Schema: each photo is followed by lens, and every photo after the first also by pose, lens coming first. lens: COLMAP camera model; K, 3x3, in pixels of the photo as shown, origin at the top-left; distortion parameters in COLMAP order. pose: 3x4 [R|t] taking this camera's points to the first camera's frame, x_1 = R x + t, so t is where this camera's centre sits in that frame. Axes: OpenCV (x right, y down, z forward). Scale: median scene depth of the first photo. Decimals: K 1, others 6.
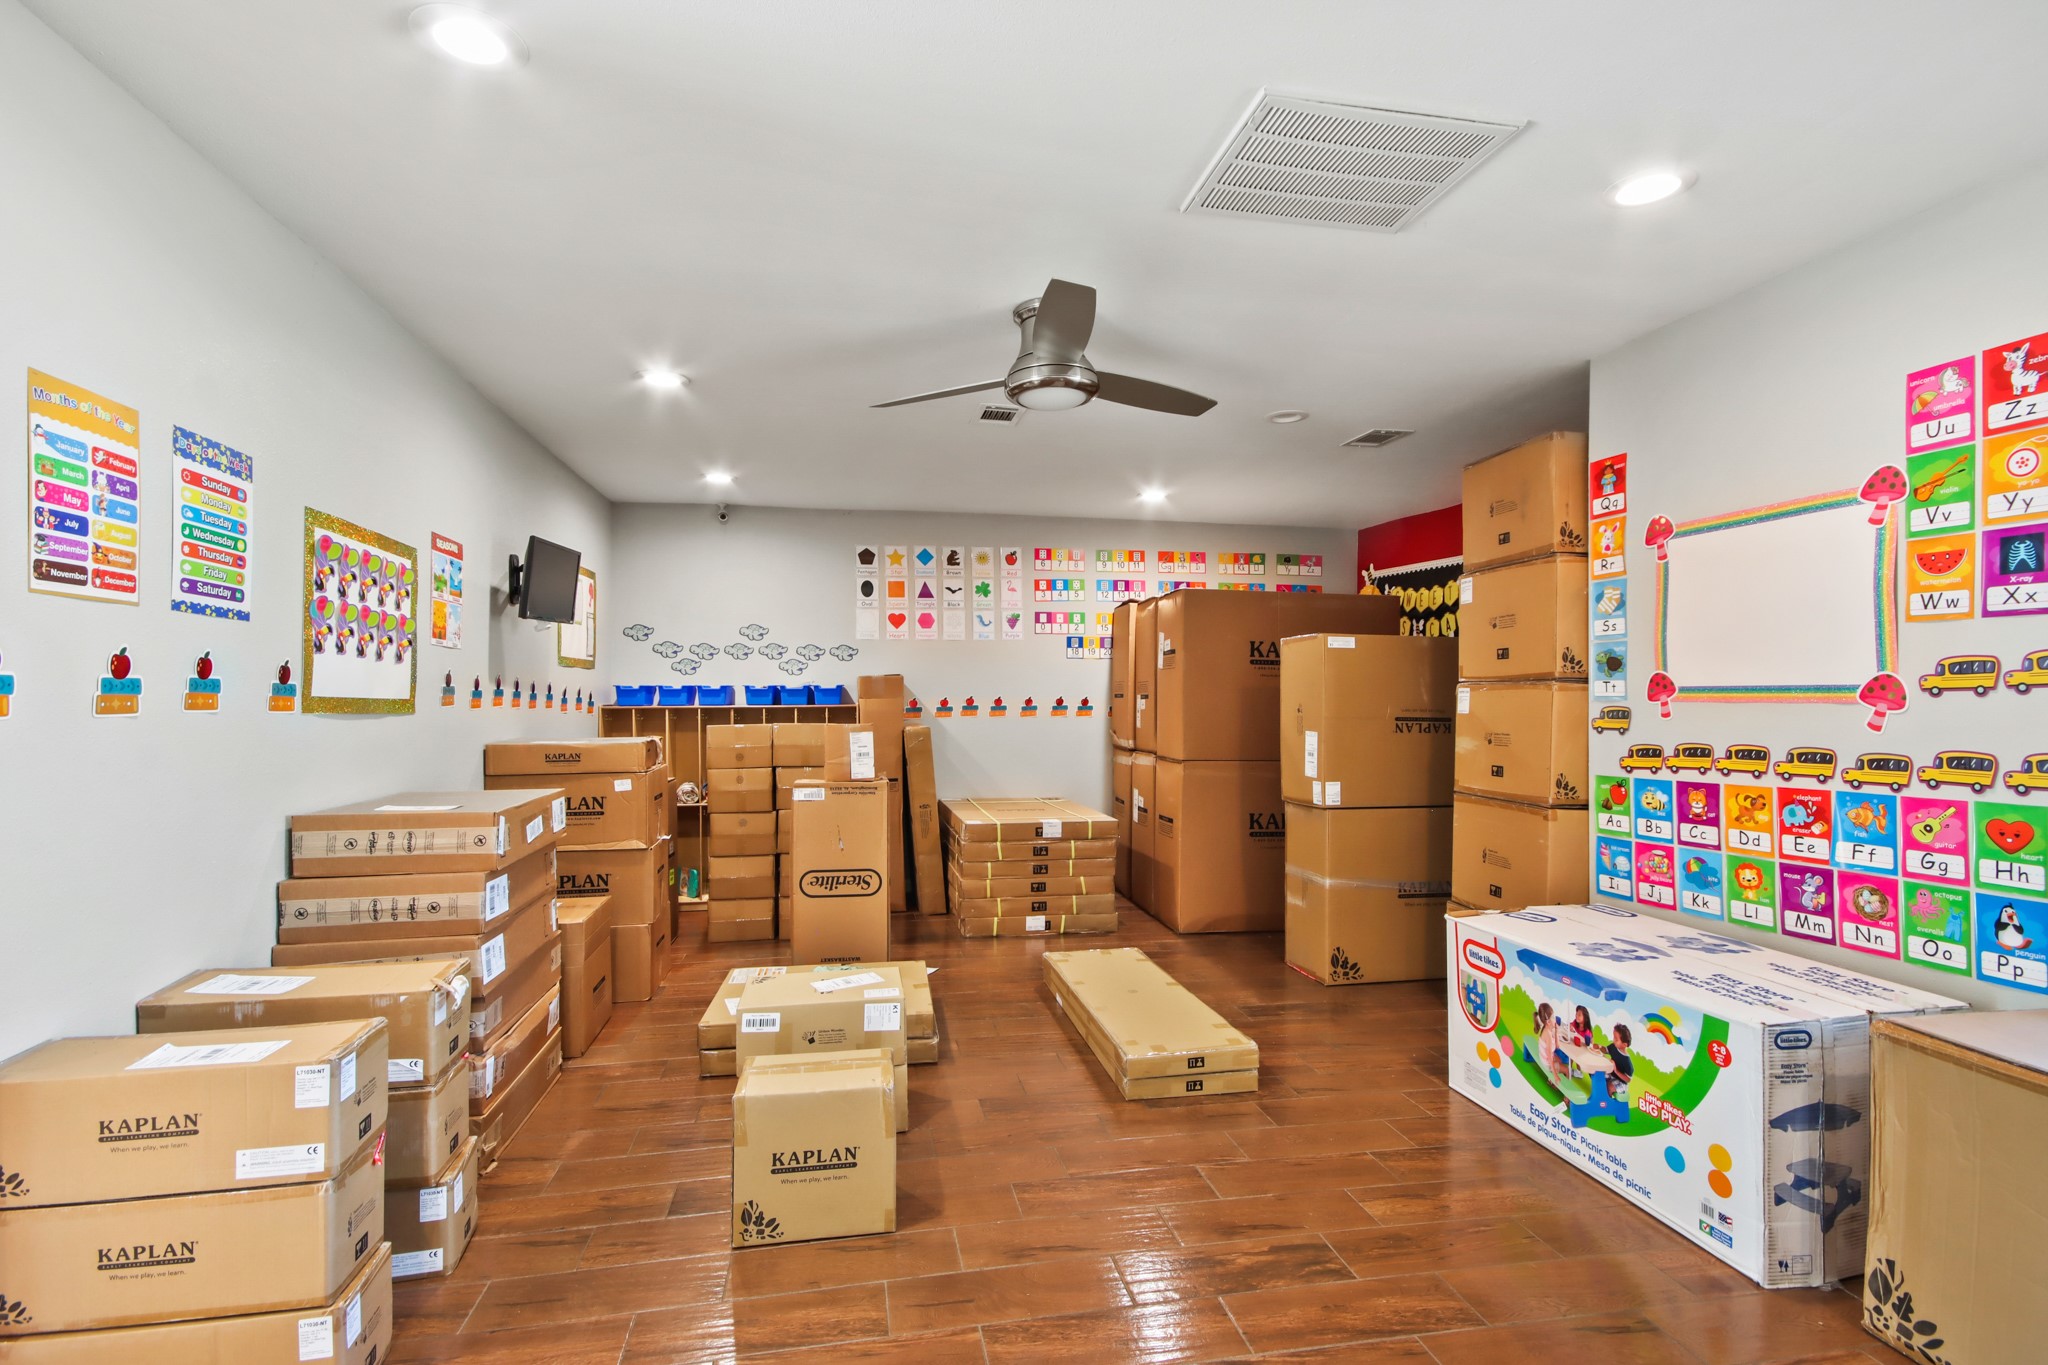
lens RADIAL K [[947.3, 0, 1020.7], [0, 947.3, 690.8], [0, 0, 1]] dist [-0.000258, -0.000032]
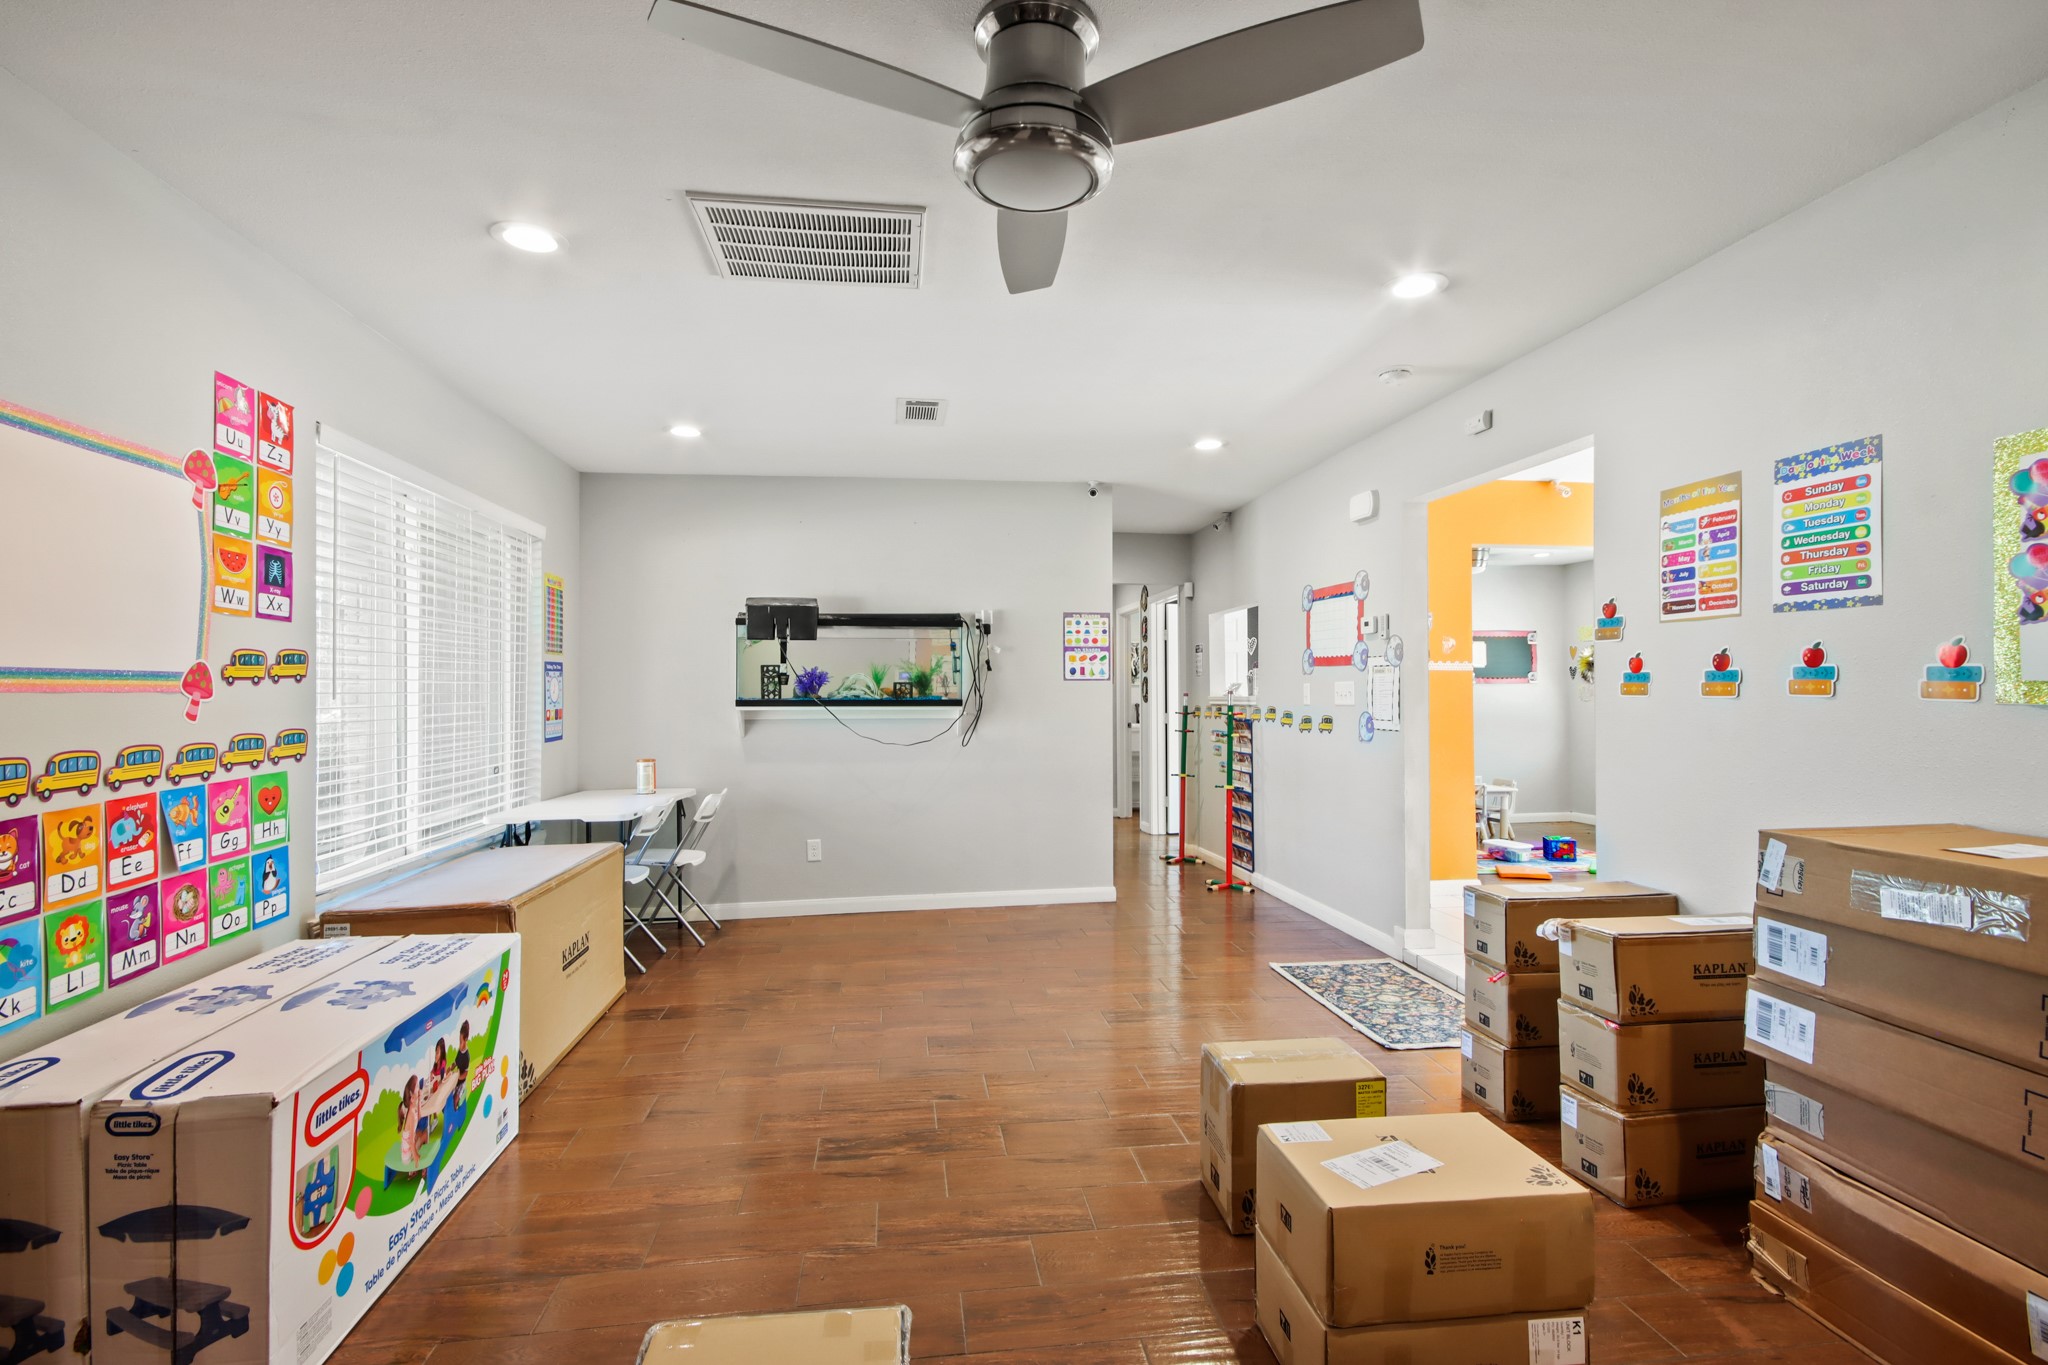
lens RADIAL K [[947.3, 0, 1024.6], [0, 947.3, 683.6], [0, 0, 1]] dist [-0.000258, -0.000032]
pose [[-0.998784, 0.001600, 0.049273, 0.012469], [0.000988, 0.999922, -0.012443, 0.018585], [-0.049289, -0.012379, -0.998708, 2.033363]]
